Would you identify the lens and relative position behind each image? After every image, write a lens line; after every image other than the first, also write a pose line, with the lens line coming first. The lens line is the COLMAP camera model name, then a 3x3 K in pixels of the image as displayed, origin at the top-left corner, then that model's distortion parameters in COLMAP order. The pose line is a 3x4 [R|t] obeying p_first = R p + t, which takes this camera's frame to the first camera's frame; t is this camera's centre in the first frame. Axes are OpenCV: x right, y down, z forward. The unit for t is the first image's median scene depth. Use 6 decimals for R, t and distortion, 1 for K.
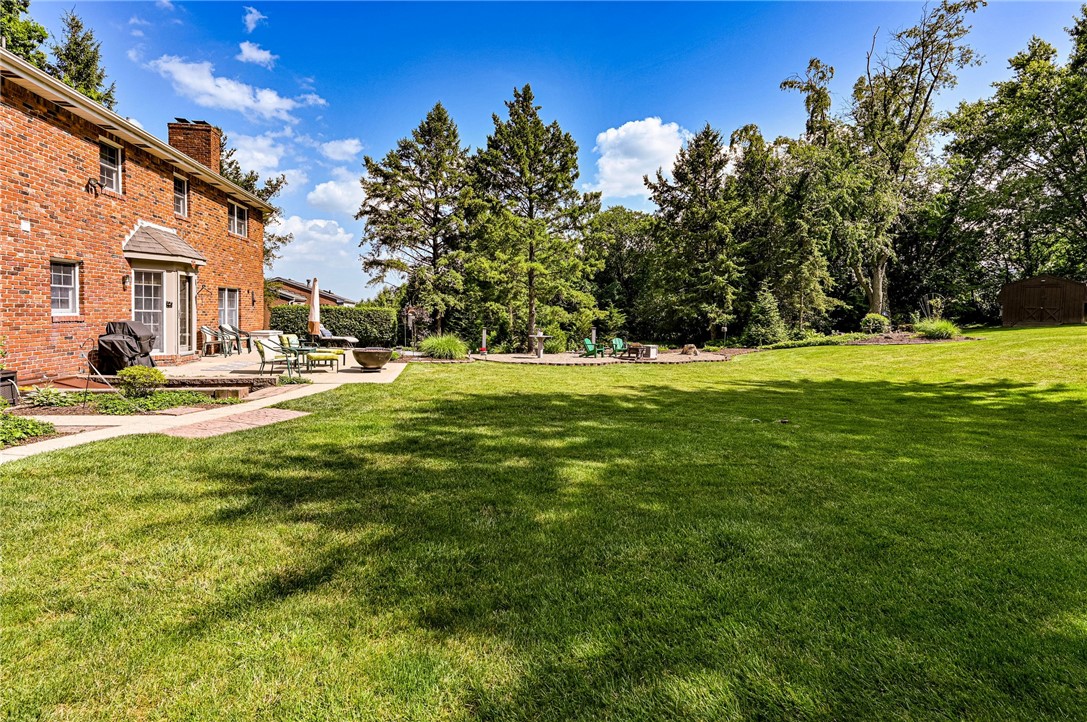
lens RADIAL K [[536.8, 0, 541.8], [0, 536.8, 334.6], [0, 0, 1]] dist [0.000365, 0.000217]
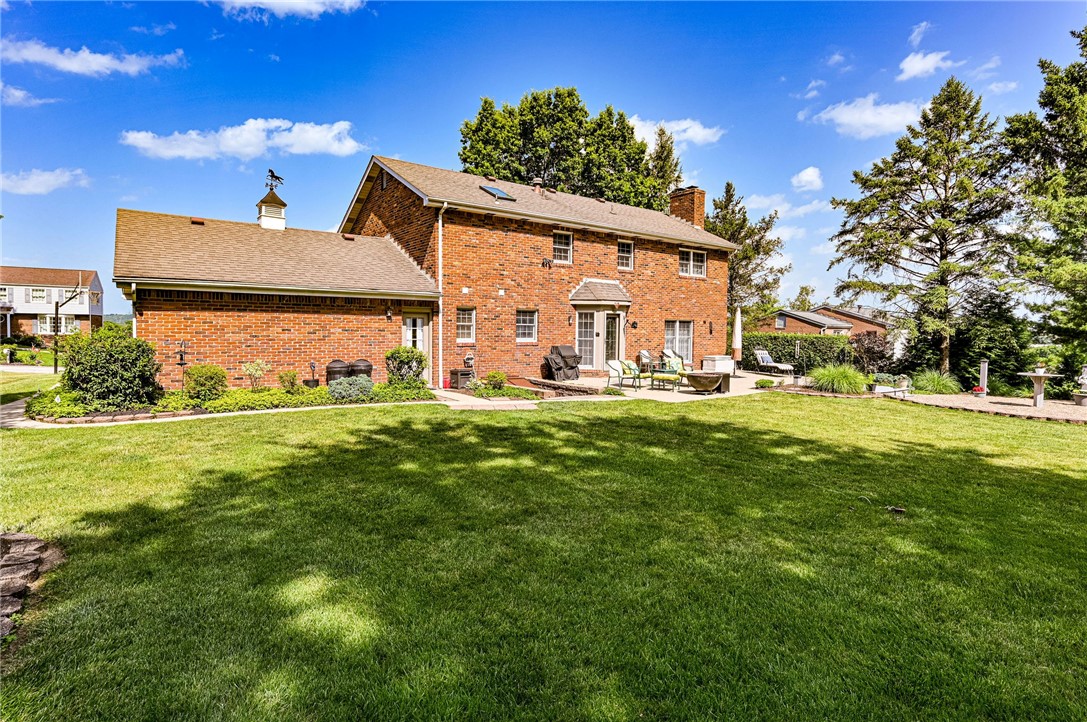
lens RADIAL K [[549.2, 0, 542.5], [0, 549.2, 346.5], [0, 0, 1]] dist [-0.000258, 0.000132]
pose [[0.451065, 0.012044, -0.892410, 0.545058], [-0.036938, 0.999304, -0.005183, -0.010936], [0.891727, 0.035302, 0.451196, 0.206117]]
